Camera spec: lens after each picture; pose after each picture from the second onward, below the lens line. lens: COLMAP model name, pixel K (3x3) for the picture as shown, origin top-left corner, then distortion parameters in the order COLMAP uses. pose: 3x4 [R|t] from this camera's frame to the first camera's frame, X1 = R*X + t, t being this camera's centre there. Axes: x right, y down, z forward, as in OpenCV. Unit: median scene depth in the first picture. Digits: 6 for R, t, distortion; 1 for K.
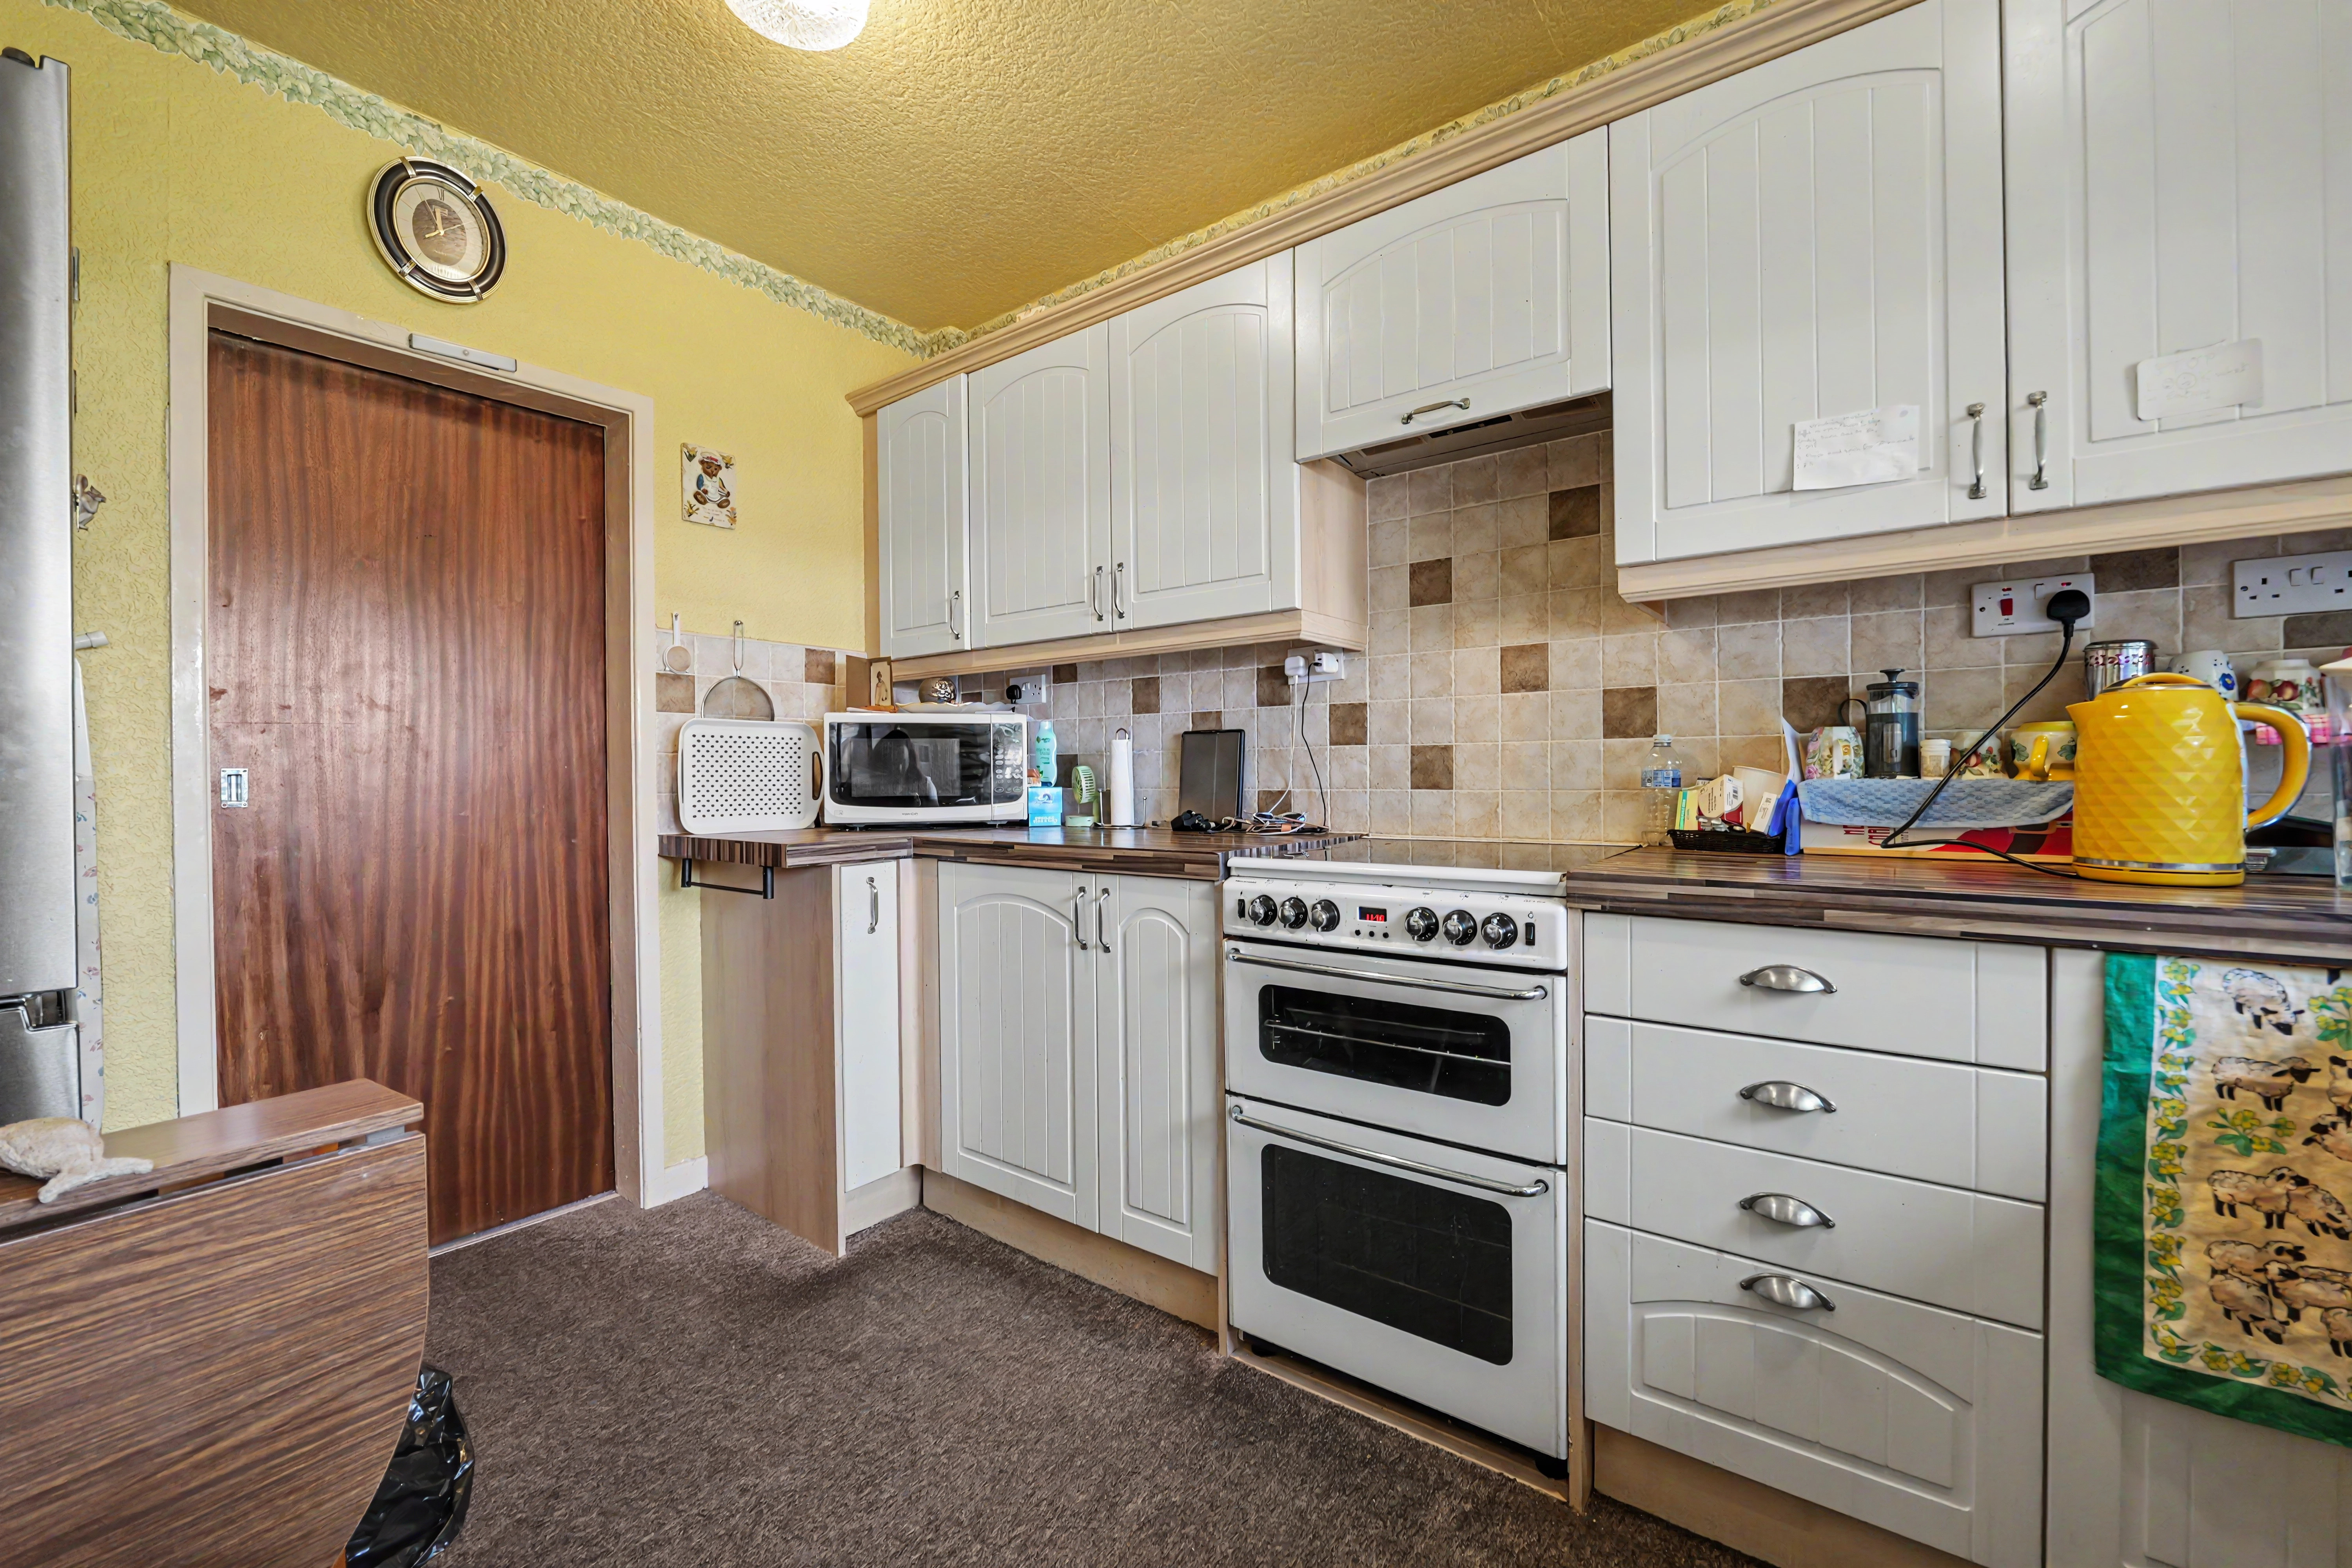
lens RADIAL K [[965.0, 0, 1174.1], [0, 965.0, 776.8], [0, 0, 1]] dist [-0.002256, -0.000192]
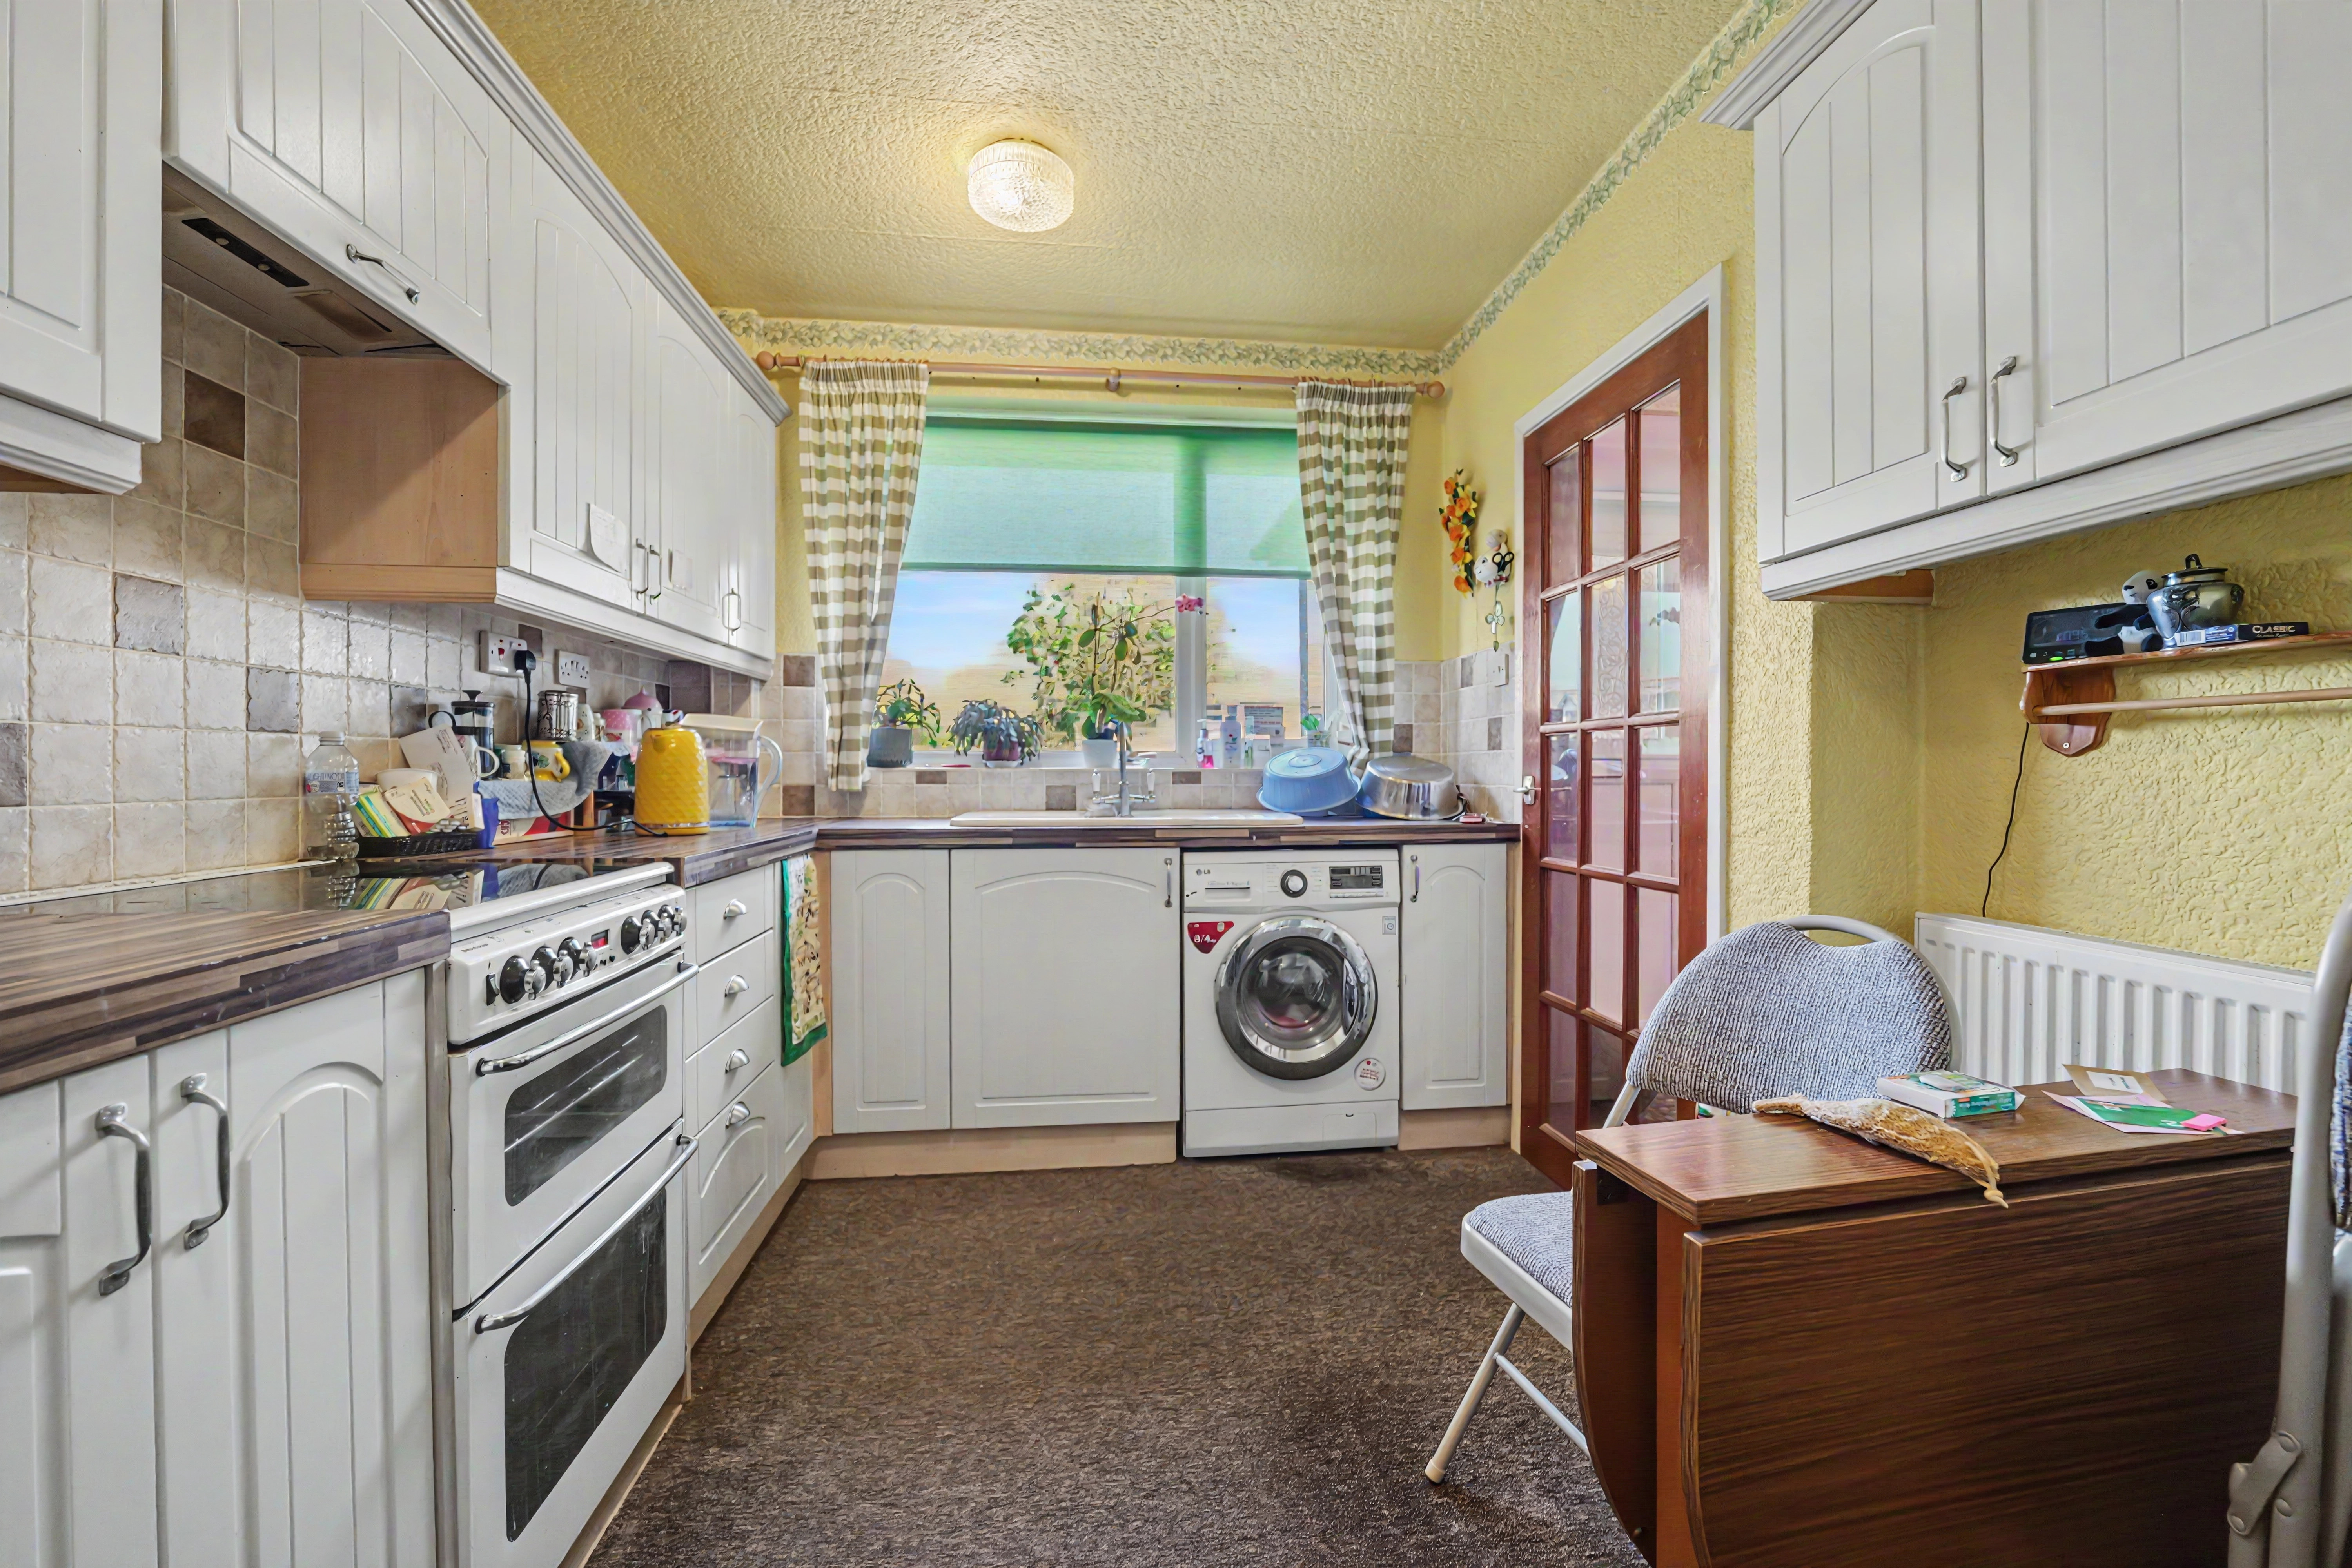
lens RADIAL K [[965.0, 0, 1182.9], [0, 965.0, 780.6], [0, 0, 1]] dist [-0.002256, -0.000192]
pose [[-0.694791, 0.002476, 0.719207, -0.681568], [0.010055, 0.999930, 0.006271, 0.002863], [-0.719141, 0.011589, -0.694767, 1.099985]]
